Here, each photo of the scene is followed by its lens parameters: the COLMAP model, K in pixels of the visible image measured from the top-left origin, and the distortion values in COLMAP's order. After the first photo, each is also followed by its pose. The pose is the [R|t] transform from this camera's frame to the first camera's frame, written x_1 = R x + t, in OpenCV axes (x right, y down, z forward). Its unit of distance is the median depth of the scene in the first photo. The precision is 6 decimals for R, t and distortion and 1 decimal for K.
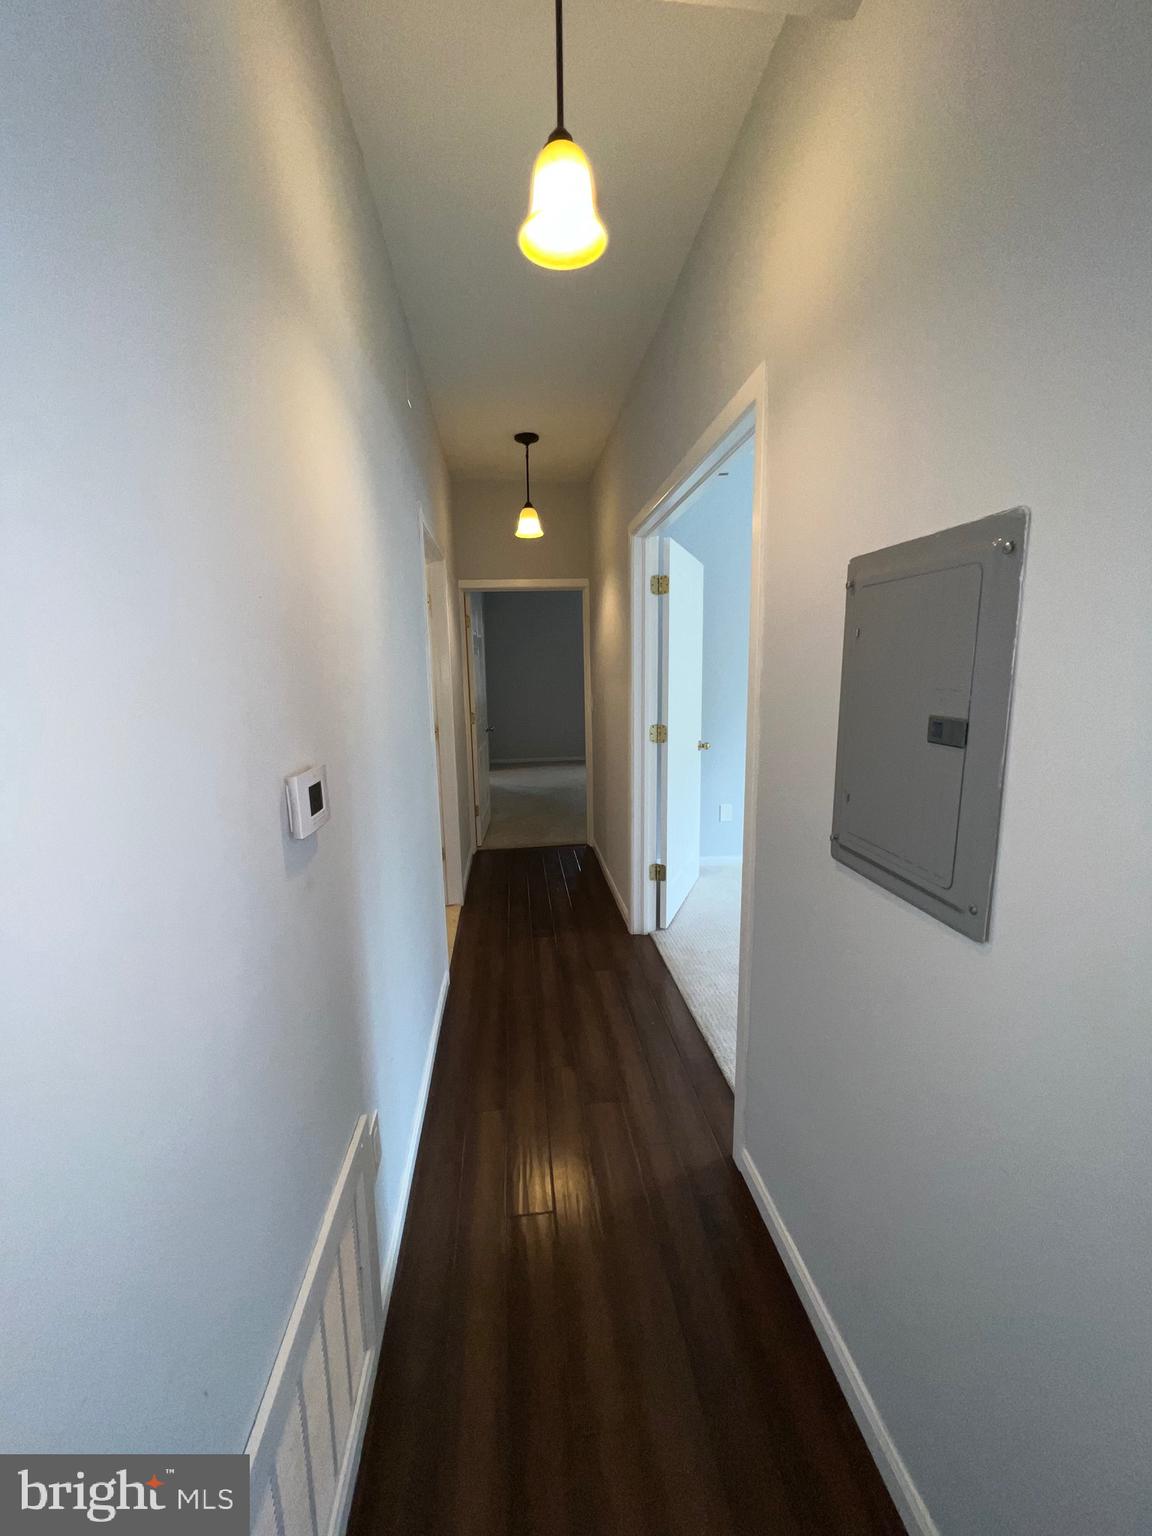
lens RADIAL K [[613.8, 0, 577.7], [0, 613.8, 770.2], [0, 0, 1]] dist [-0.001967, -0.000098]
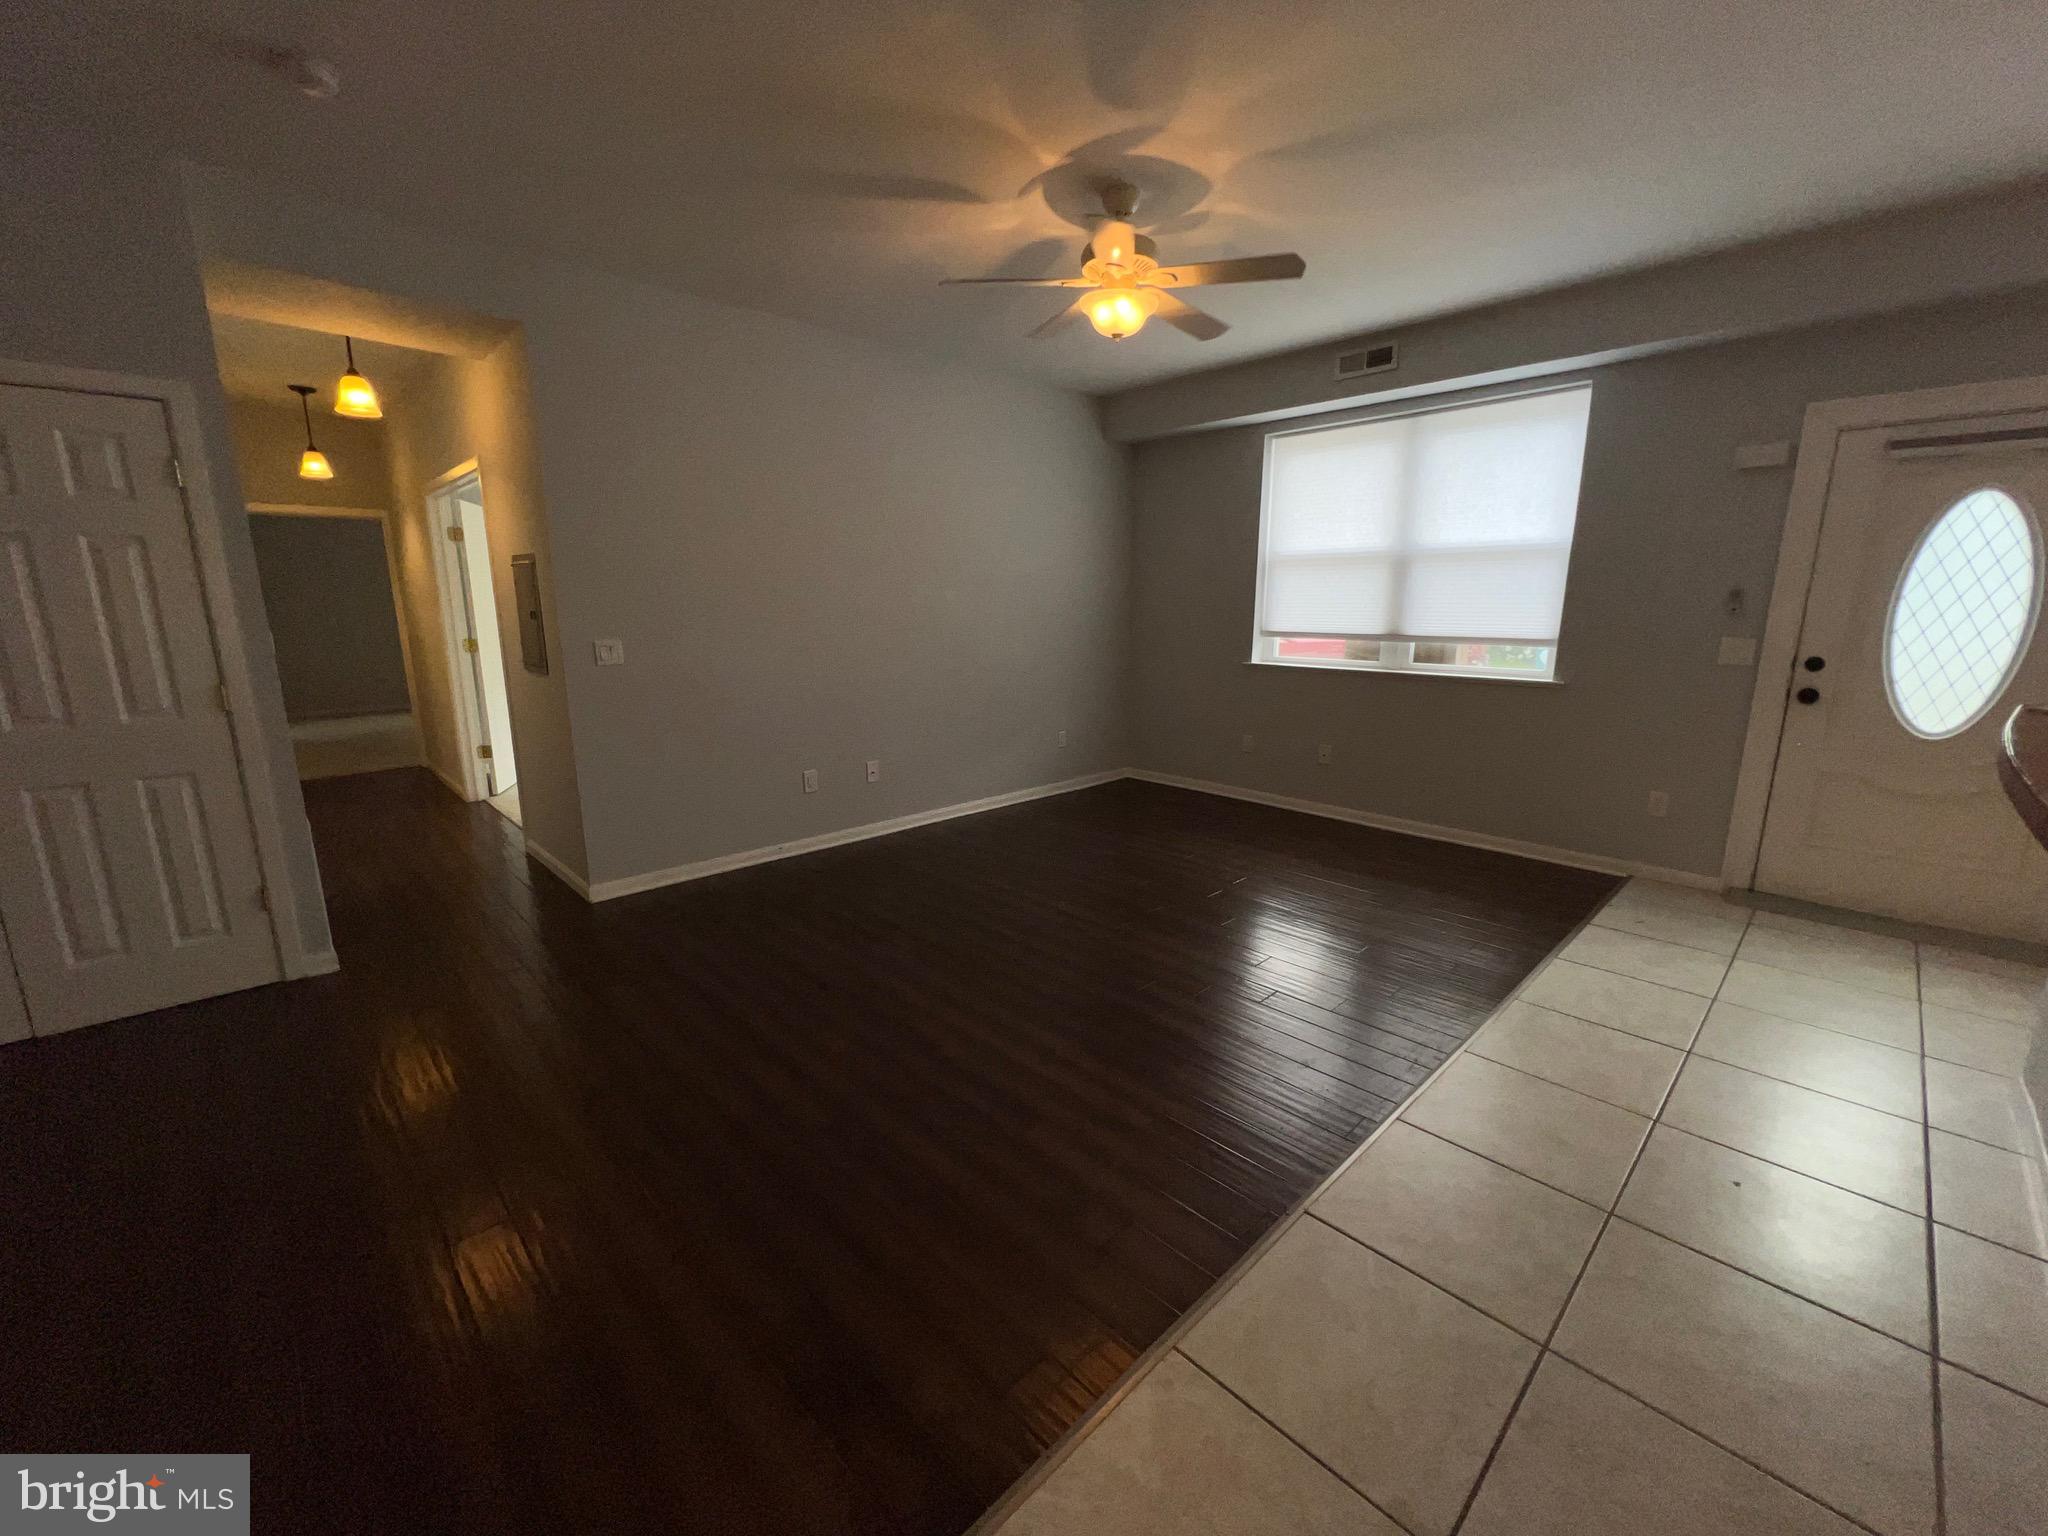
lens RADIAL K [[819.4, 0, 1008.6], [0, 819.4, 759.2], [0, 0, 1]] dist [-0.004698, 0.001070]
pose [[0.796646, -0.111440, 0.594085, -0.018780], [0.091598, 0.993764, 0.063583, 0.172265], [-0.597466, 0.003764, 0.801886, -1.072857]]
